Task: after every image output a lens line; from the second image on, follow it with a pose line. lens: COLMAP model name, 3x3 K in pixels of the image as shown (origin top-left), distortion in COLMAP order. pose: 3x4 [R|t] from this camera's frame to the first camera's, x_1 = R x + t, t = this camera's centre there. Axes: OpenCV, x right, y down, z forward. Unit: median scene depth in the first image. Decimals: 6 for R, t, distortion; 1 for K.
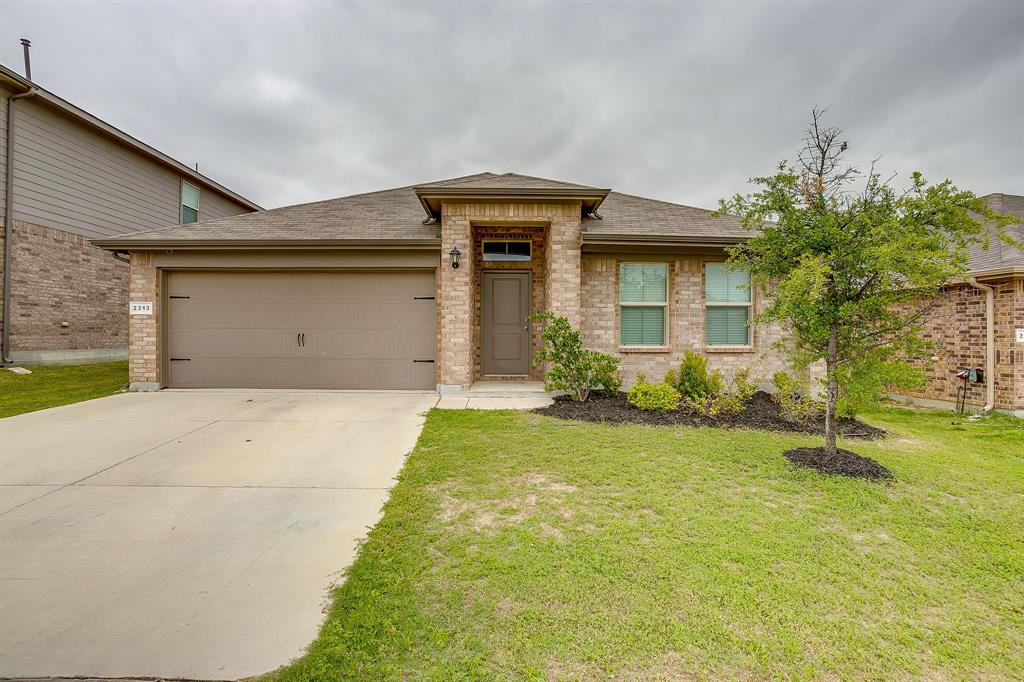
lens RADIAL K [[499.7, 0, 513.3], [0, 499.7, 333.7], [0, 0, 1]] dist [-0.051639, 0.030067]
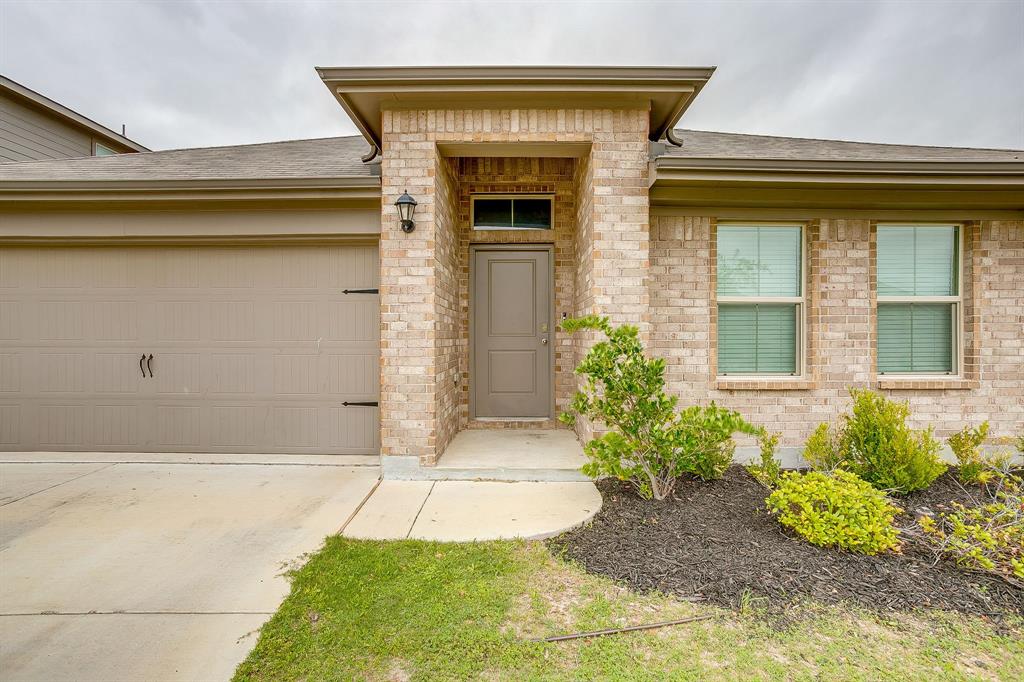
lens RADIAL K [[499.7, 0, 513.3], [0, 499.7, 333.7], [0, 0, 1]] dist [-0.051639, 0.030067]
pose [[0.999295, -0.002739, -0.037442, 0.012488], [0.002762, 0.999996, 0.000558, -0.024478], [0.037440, -0.000662, 0.999299, 0.464932]]
